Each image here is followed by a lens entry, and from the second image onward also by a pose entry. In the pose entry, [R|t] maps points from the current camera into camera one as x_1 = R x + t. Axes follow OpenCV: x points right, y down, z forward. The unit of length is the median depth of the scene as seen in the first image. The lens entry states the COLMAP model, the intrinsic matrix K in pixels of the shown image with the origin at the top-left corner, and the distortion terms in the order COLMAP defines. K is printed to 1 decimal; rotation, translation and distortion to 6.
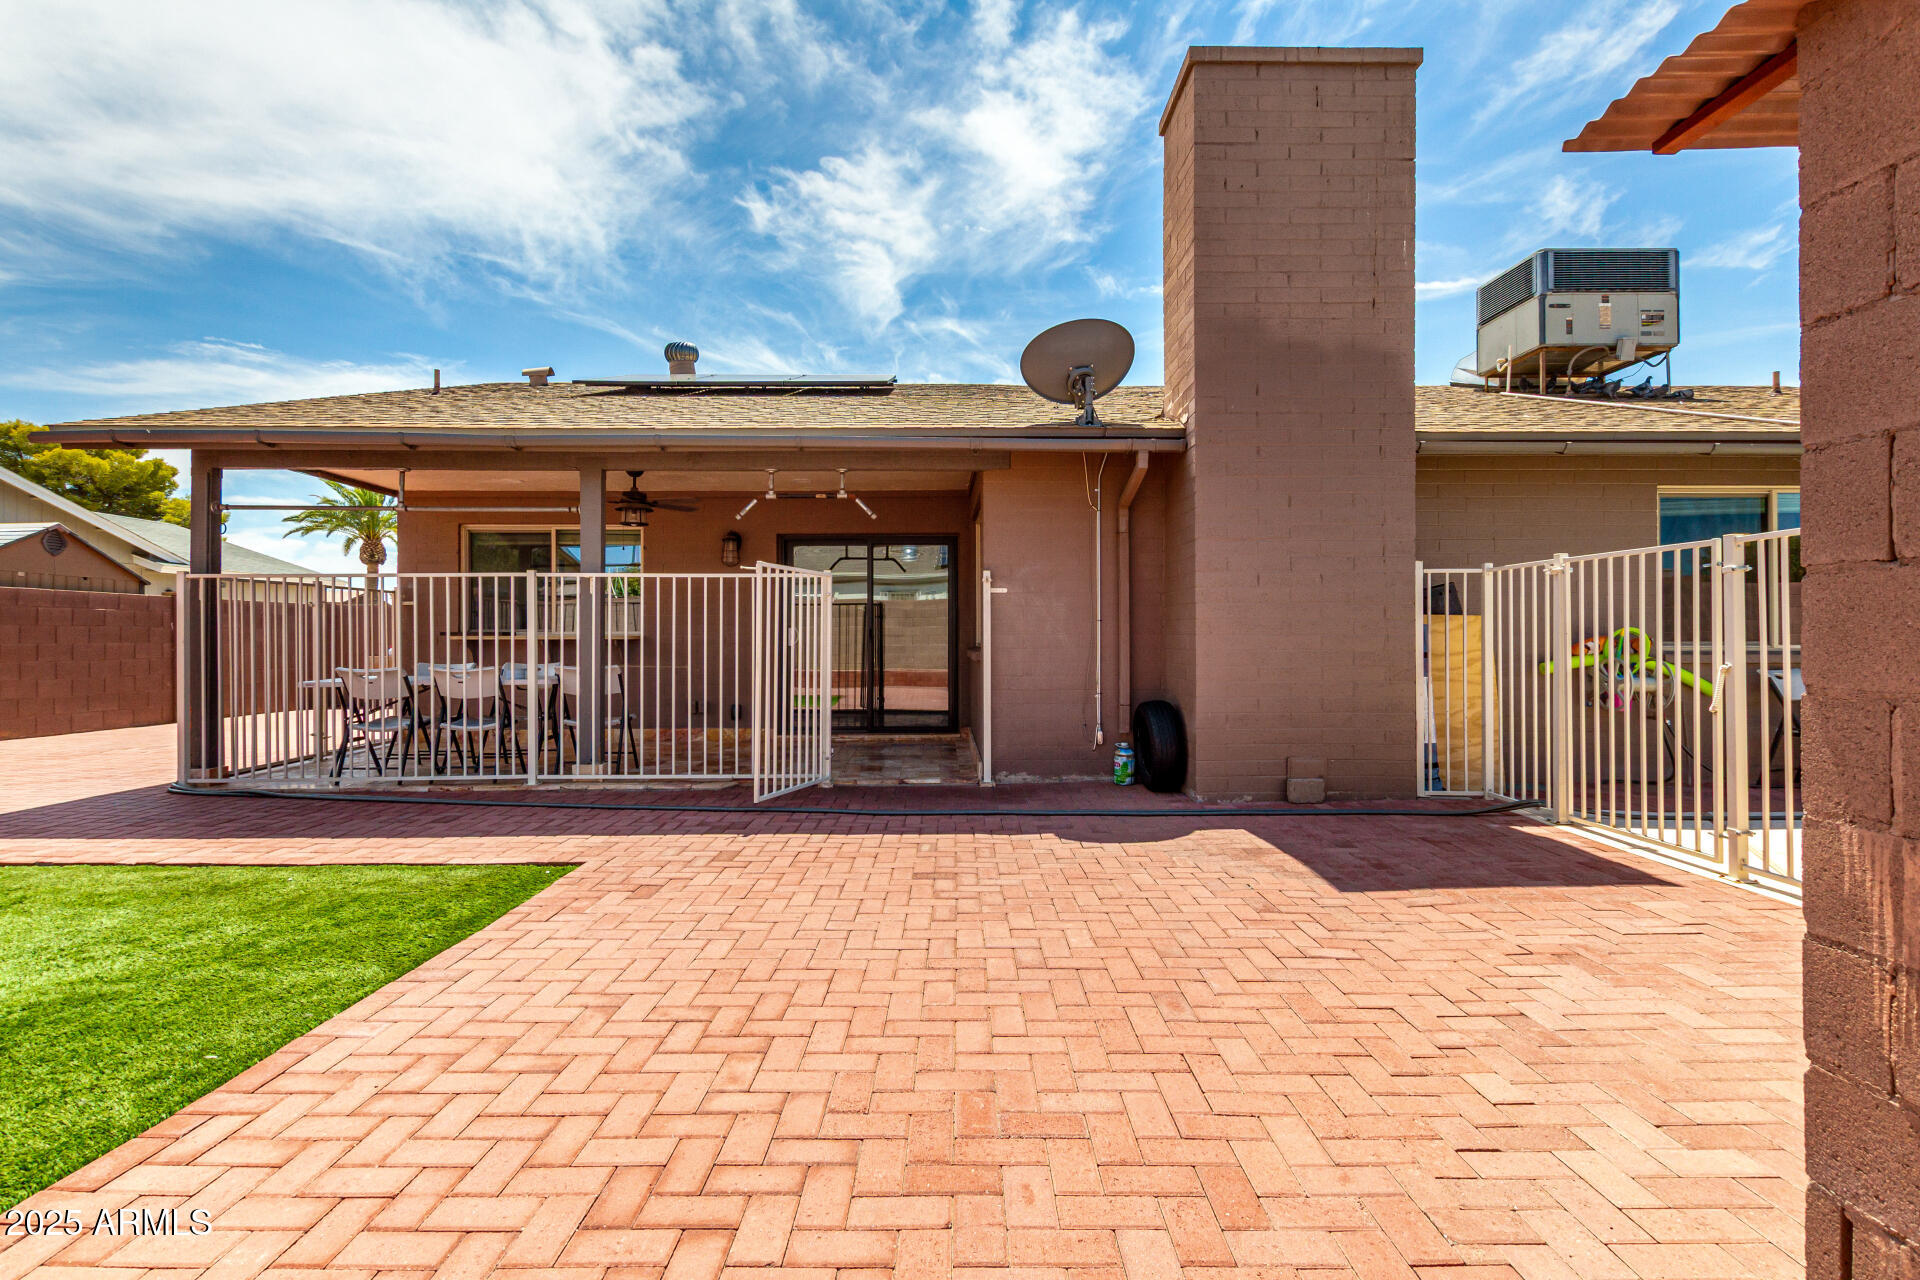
lens RADIAL K [[902.9, 0, 956.7], [0, 902.9, 644.8], [0, 0, 1]] dist [0.015116, -0.005140]
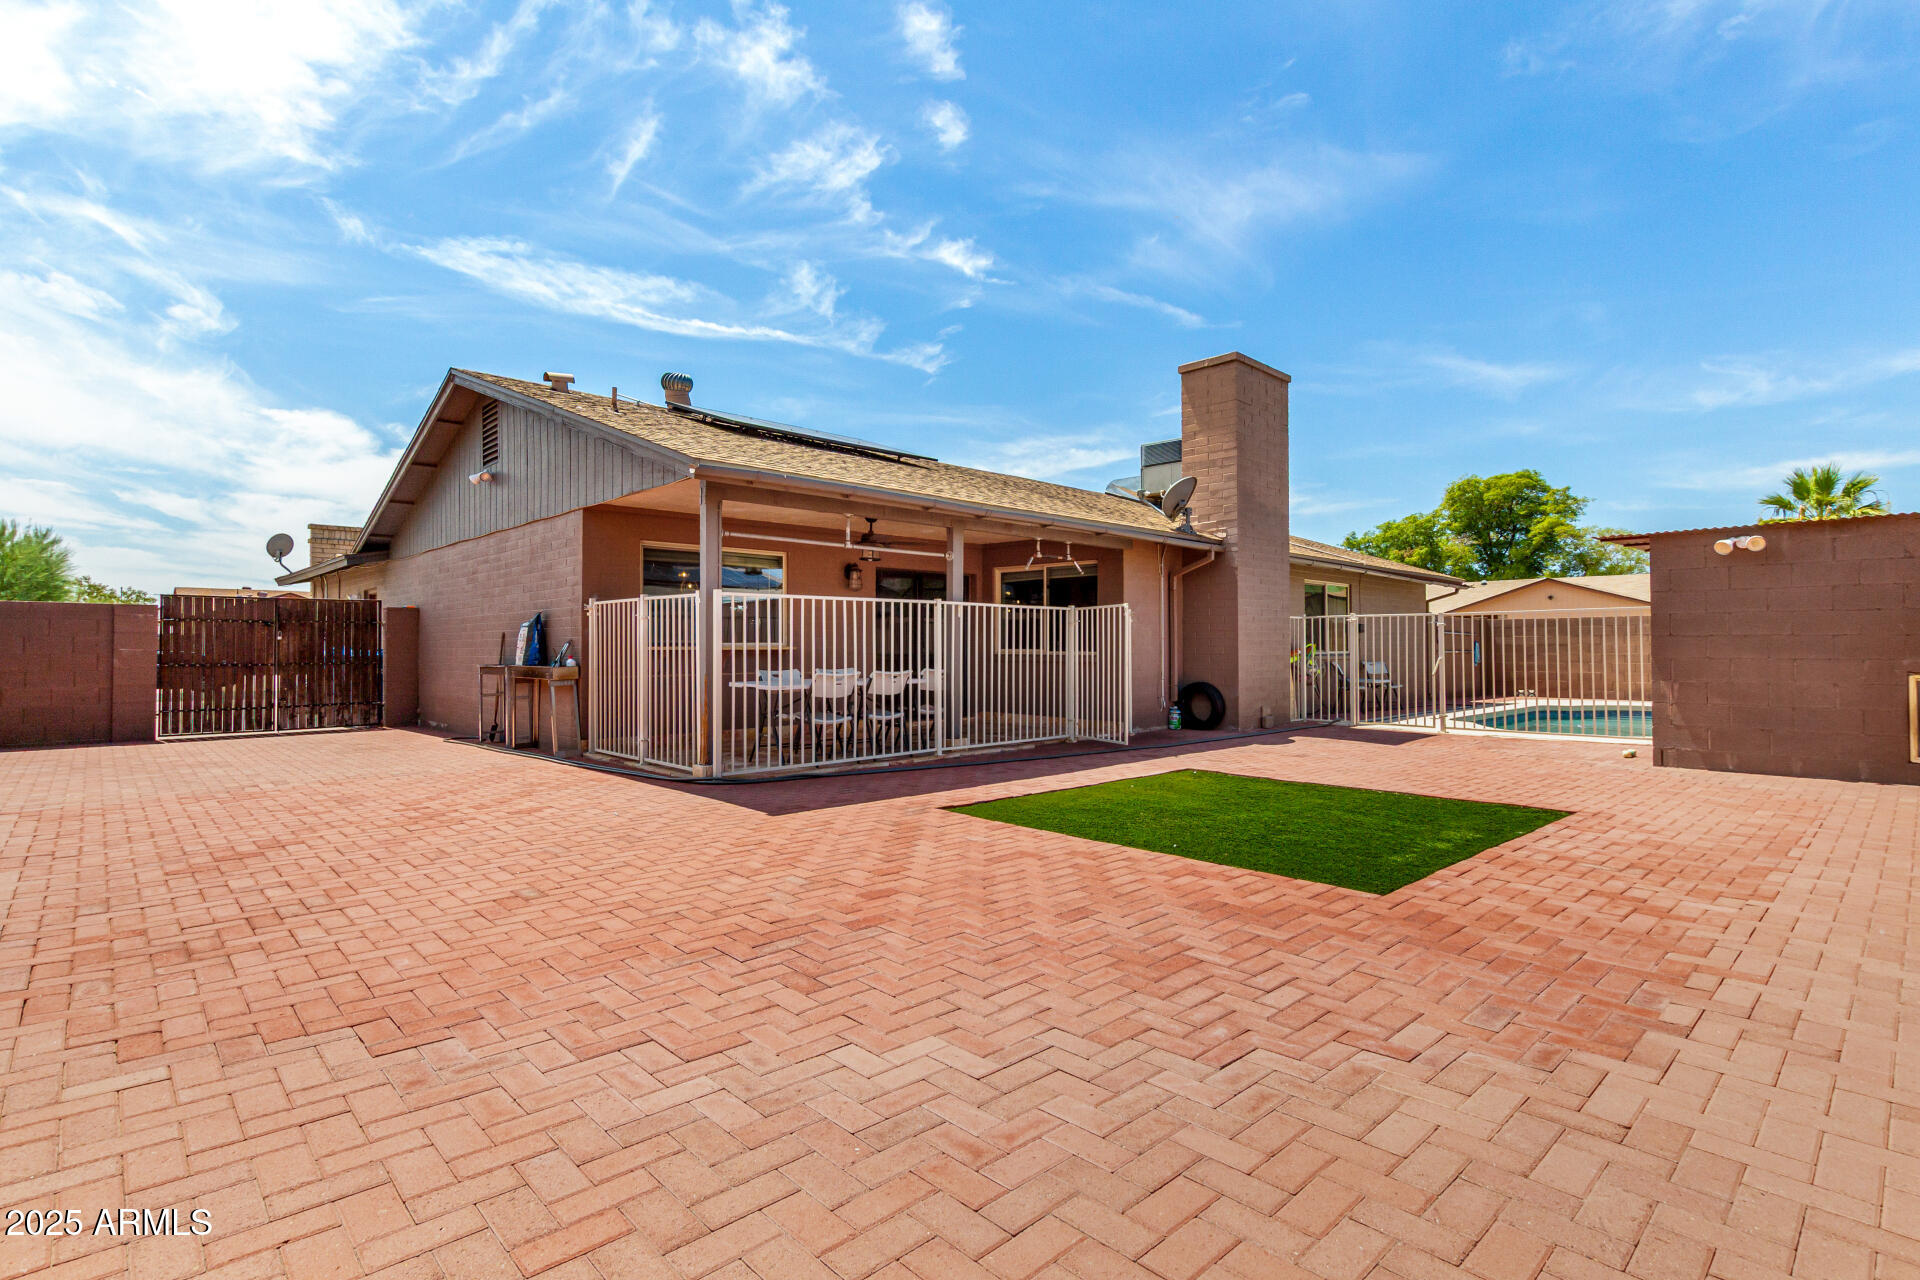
lens RADIAL K [[902.9, 0, 964.3], [0, 902.9, 626.2], [0, 0, 1]] dist [0.015116, -0.005140]
pose [[0.724644, 0.014417, 0.688972, -1.081800], [0.005434, 0.999631, -0.026633, -0.003366], [-0.689102, 0.023043, 0.724298, -0.013218]]
